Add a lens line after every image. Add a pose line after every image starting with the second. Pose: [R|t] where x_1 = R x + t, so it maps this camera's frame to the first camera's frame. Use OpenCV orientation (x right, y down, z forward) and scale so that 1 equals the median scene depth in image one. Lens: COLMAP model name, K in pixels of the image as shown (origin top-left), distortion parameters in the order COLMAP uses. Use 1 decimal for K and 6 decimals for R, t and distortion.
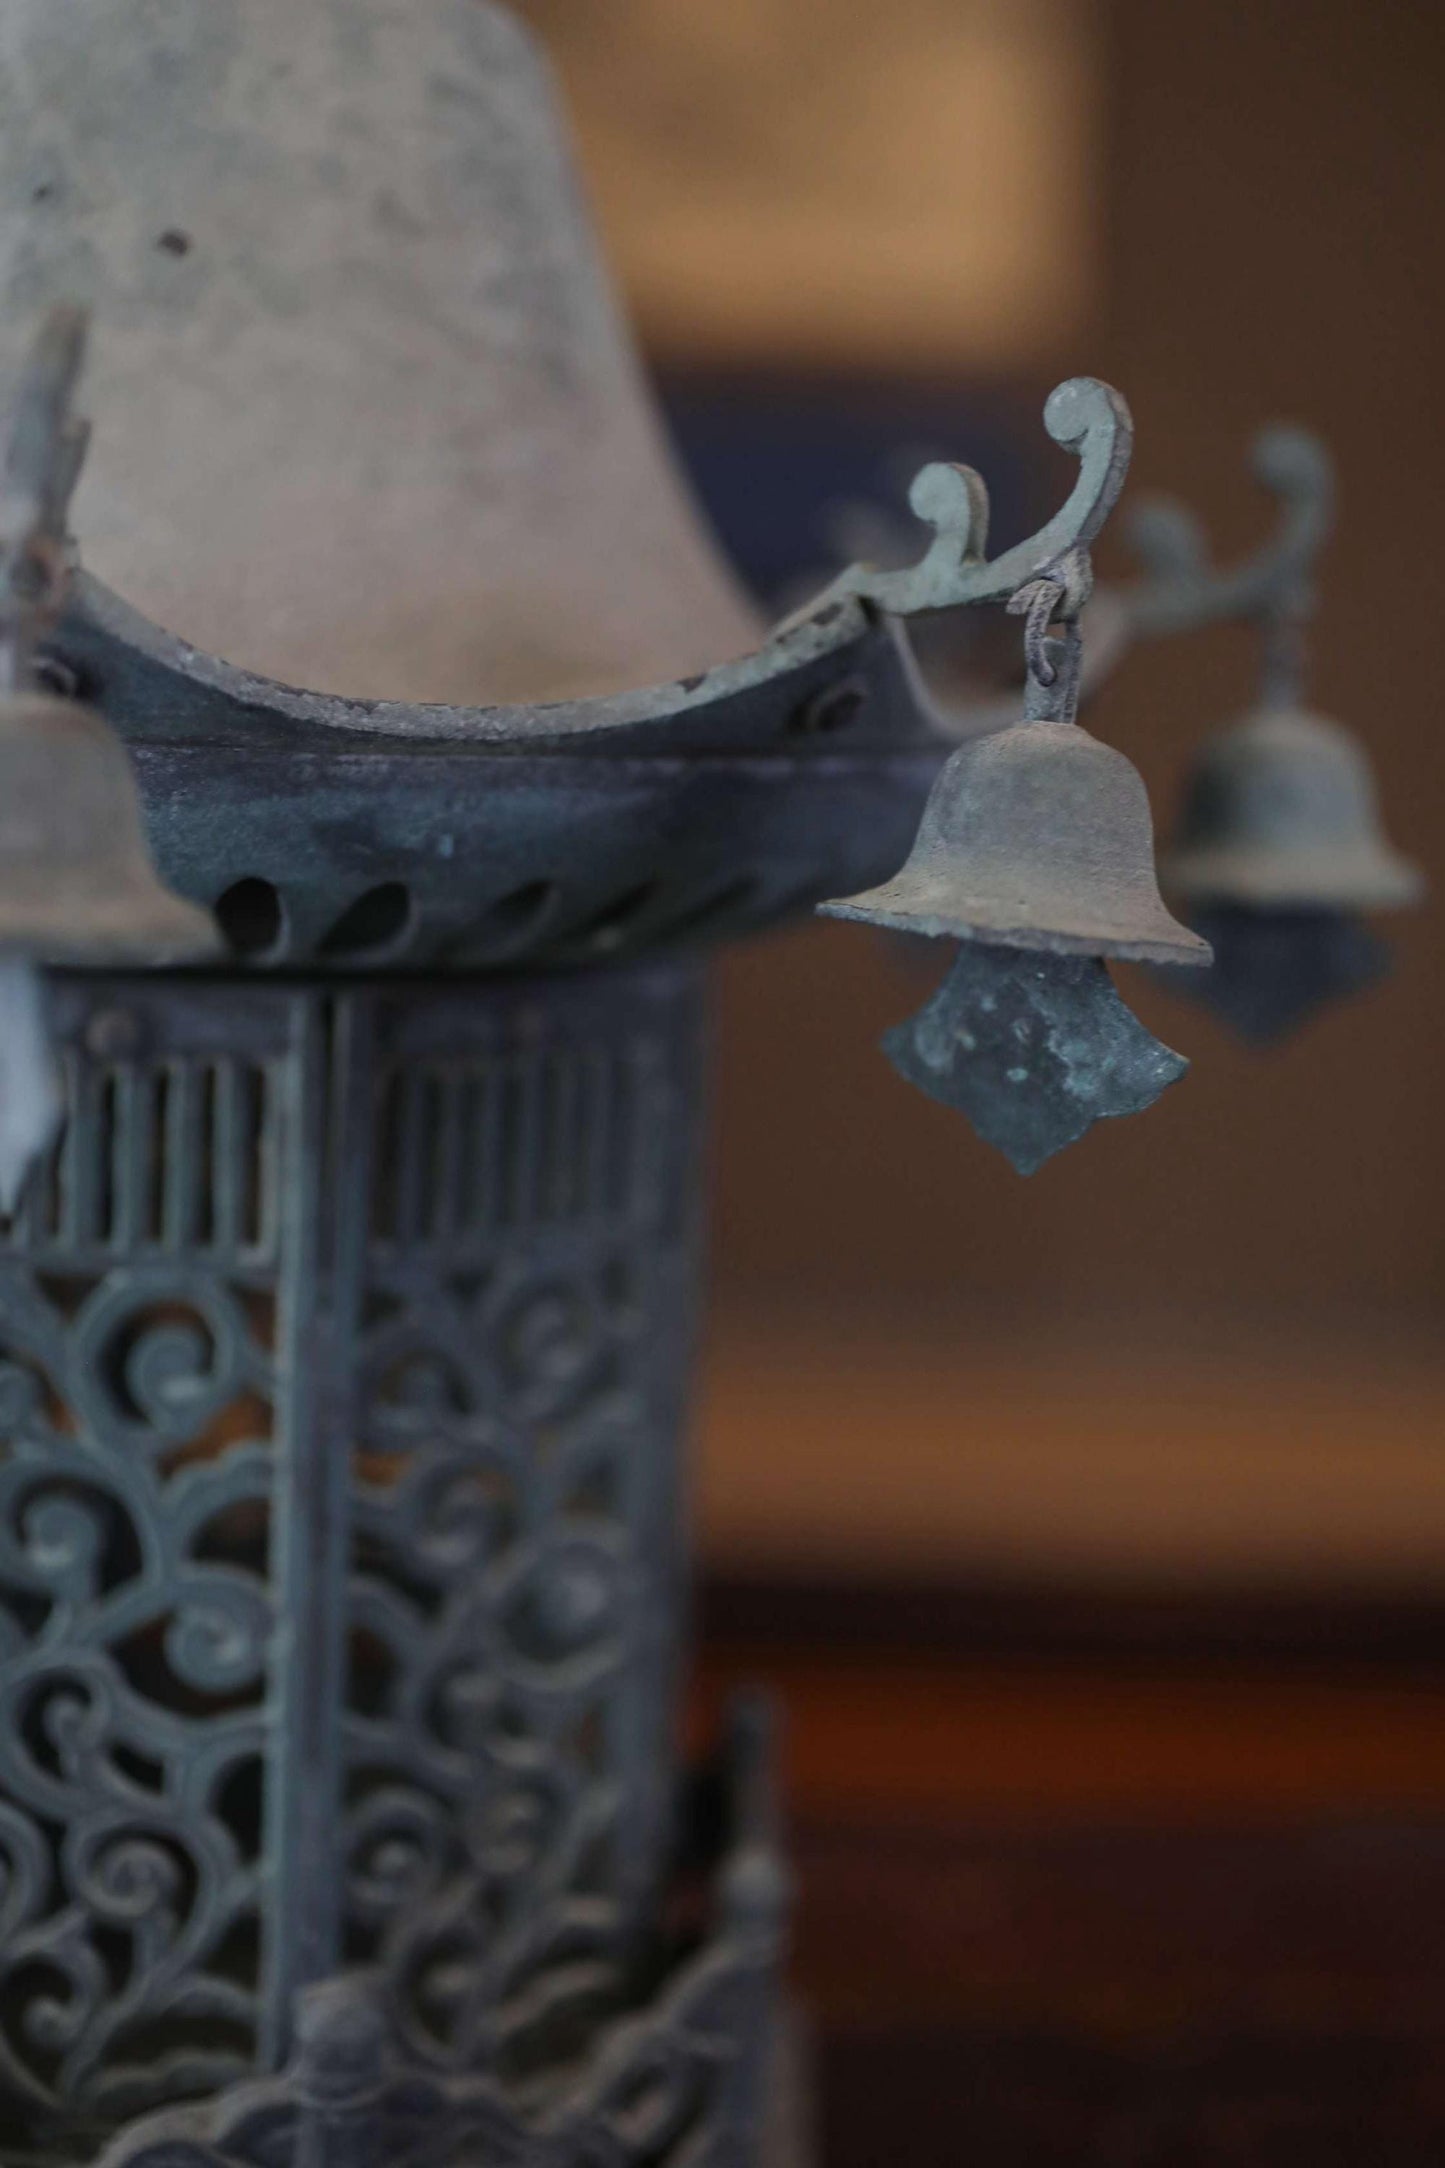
lens RADIAL K [[3401.5, 0, 722.5], [0, 3401.5, 1084.0], [0, 0, 1]] dist [-0.014373, 0.061483]
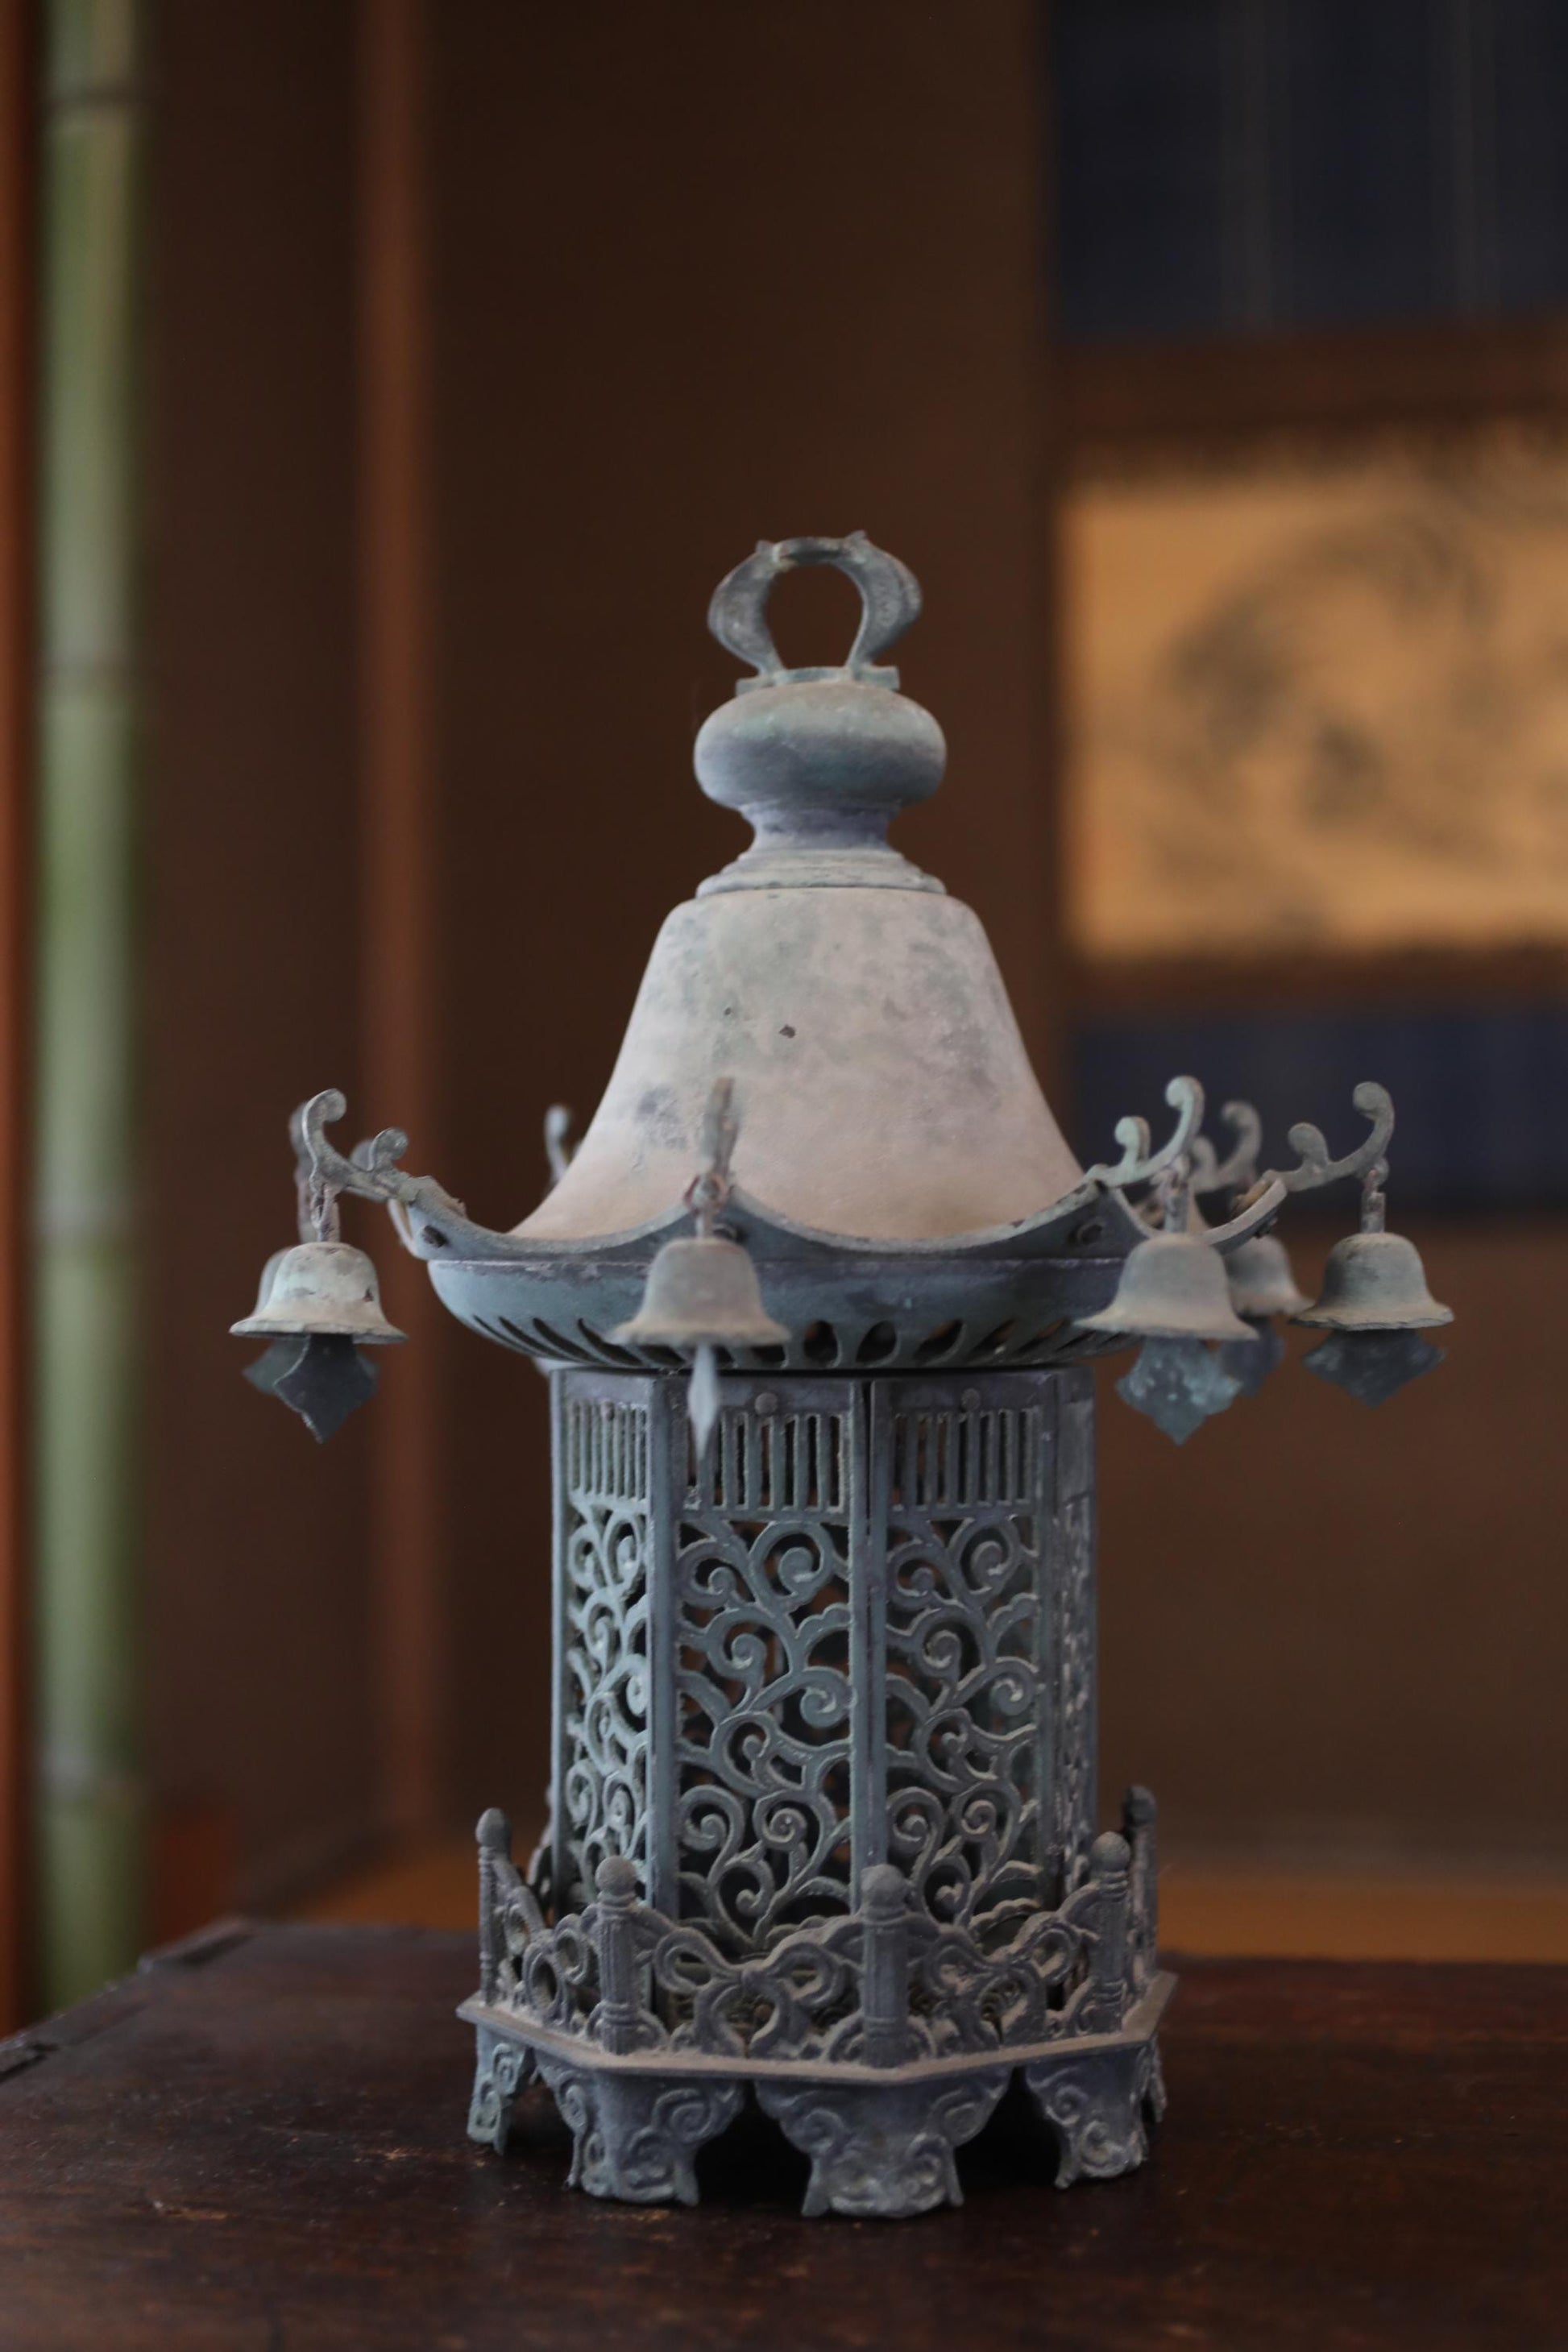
lens RADIAL K [[3482.2, 0, 784.0], [0, 3482.2, 1176.0], [0, 0, 1]] dist [-0.033144, 0.152445]
pose [[0.975934, -0.049742, -0.212317, 0.288389], [0.017370, 0.988275, -0.151694, 0.168682], [0.217373, 0.144356, 0.965355, -1.068196]]
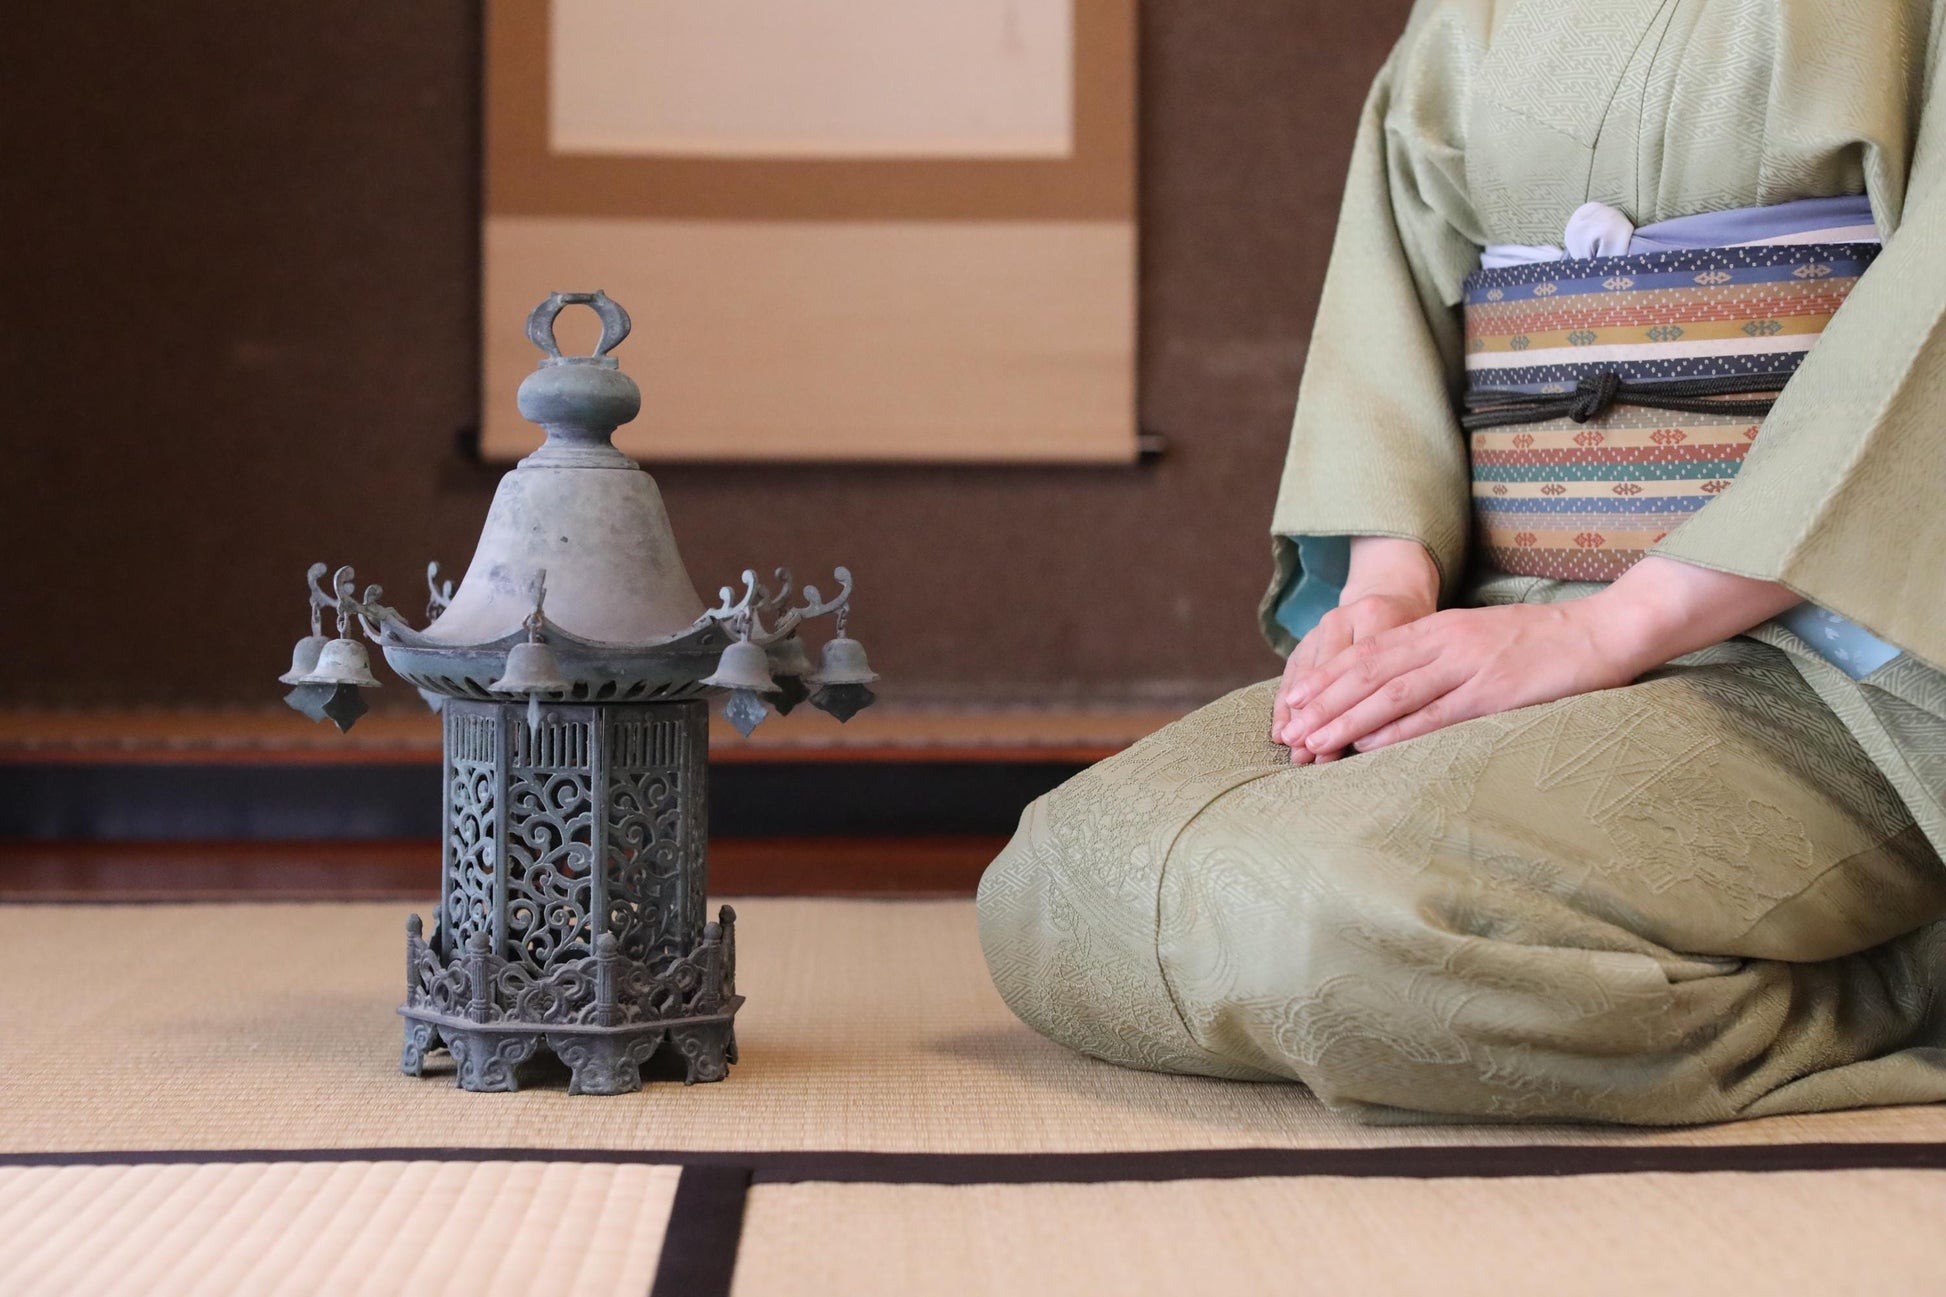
lens RADIAL K [[2938.0, 0, 973.0], [0, 2938.0, 648.5], [0, 0, 1]] dist [-0.334367, 2.079886]
pose [[0.998891, -0.028038, -0.037815, 0.500380], [0.023982, 0.994314, -0.103755, 0.295349], [0.040509, 0.102733, 0.993884, -2.692276]]
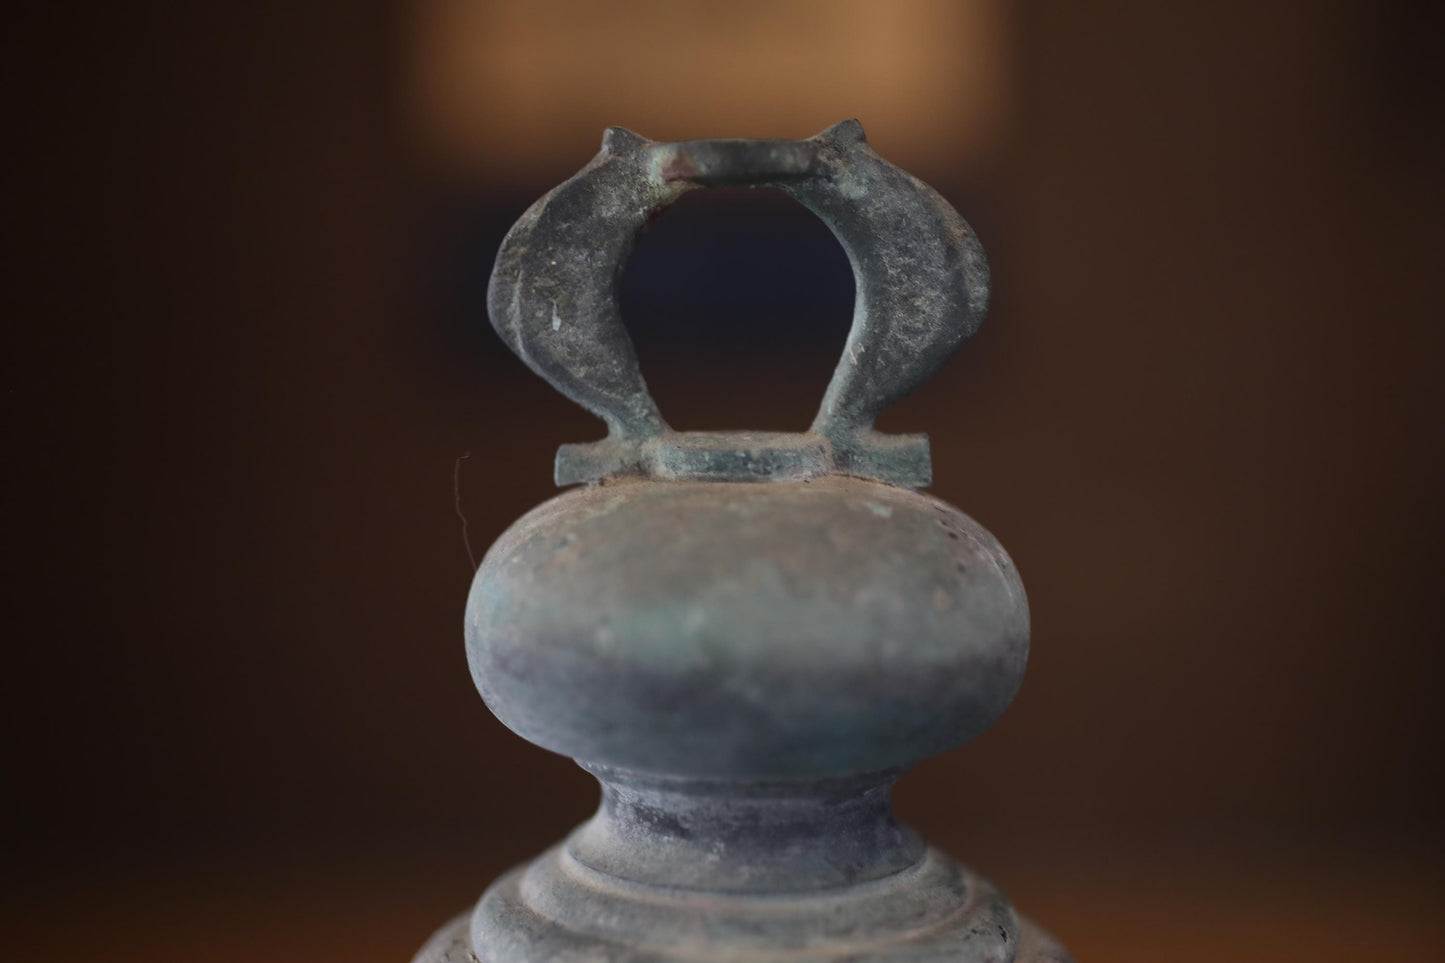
lens RADIAL K [[2388.1, 0, 722.5], [0, 2388.1, 481.5], [0, 0, 1]] dist [-0.035283, 0.019374]
pose [[0.999028, -0.039542, 0.019479, -0.175086], [0.039934, 0.998999, -0.020151, -0.472390], [-0.018662, 0.020909, 0.999607, 0.391033]]
